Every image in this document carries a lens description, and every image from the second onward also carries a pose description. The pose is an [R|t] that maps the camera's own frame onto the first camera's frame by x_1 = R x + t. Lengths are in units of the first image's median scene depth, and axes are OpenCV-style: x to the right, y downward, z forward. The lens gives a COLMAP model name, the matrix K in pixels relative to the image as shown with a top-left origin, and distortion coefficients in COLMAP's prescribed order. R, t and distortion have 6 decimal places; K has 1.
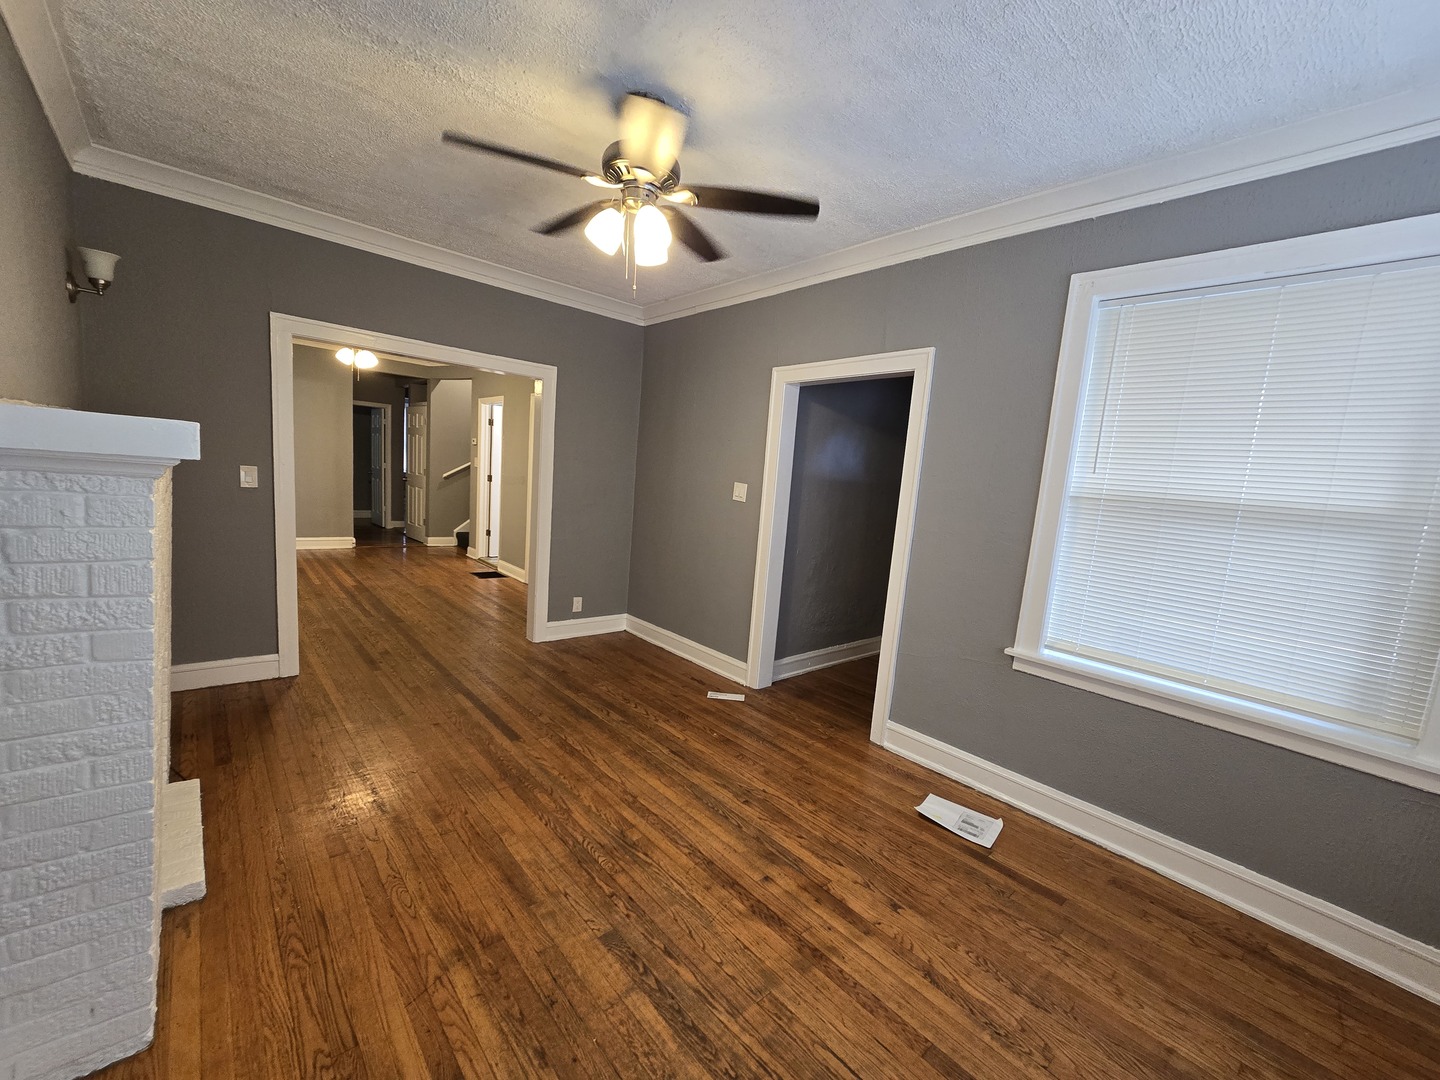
lens RADIAL K [[586.4, 0, 710.9], [0, 586.4, 539.6], [0, 0, 1]] dist [-0.008741, 0.003290]
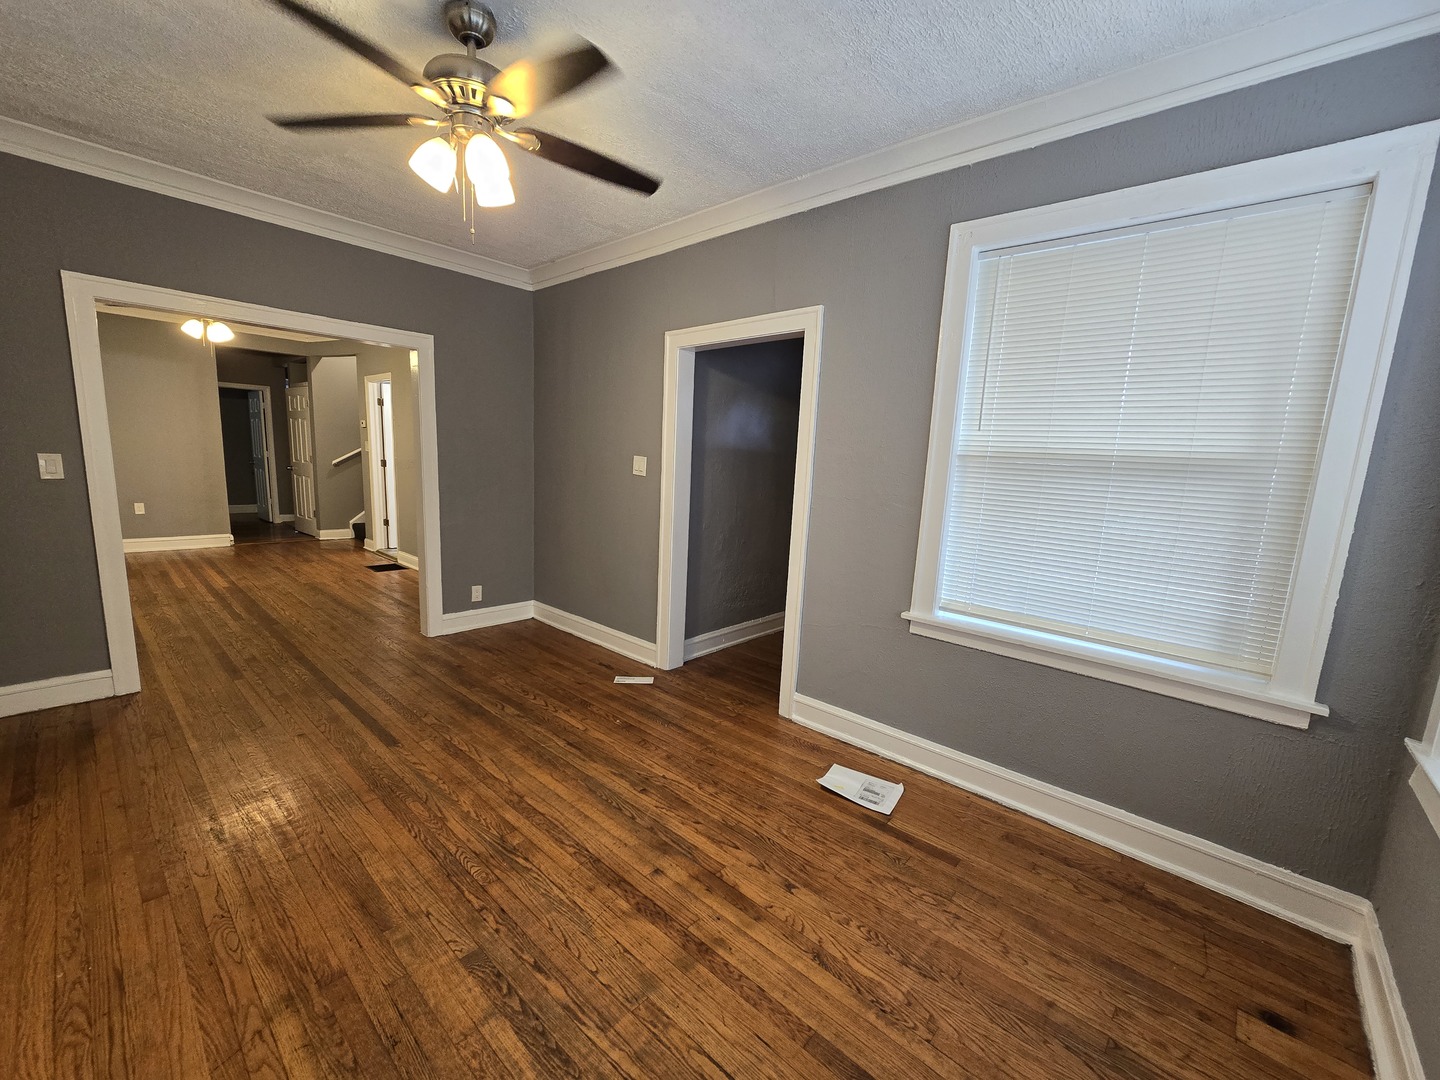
lens RADIAL K [[586.4, 0, 711.8], [0, 586.4, 539.9], [0, 0, 1]] dist [-0.008741, 0.003290]
pose [[0.993357, -0.048001, 0.104585, 0.097099], [0.044445, 0.998361, 0.036067, 0.014951], [-0.106144, -0.031179, 0.993862, 0.063348]]
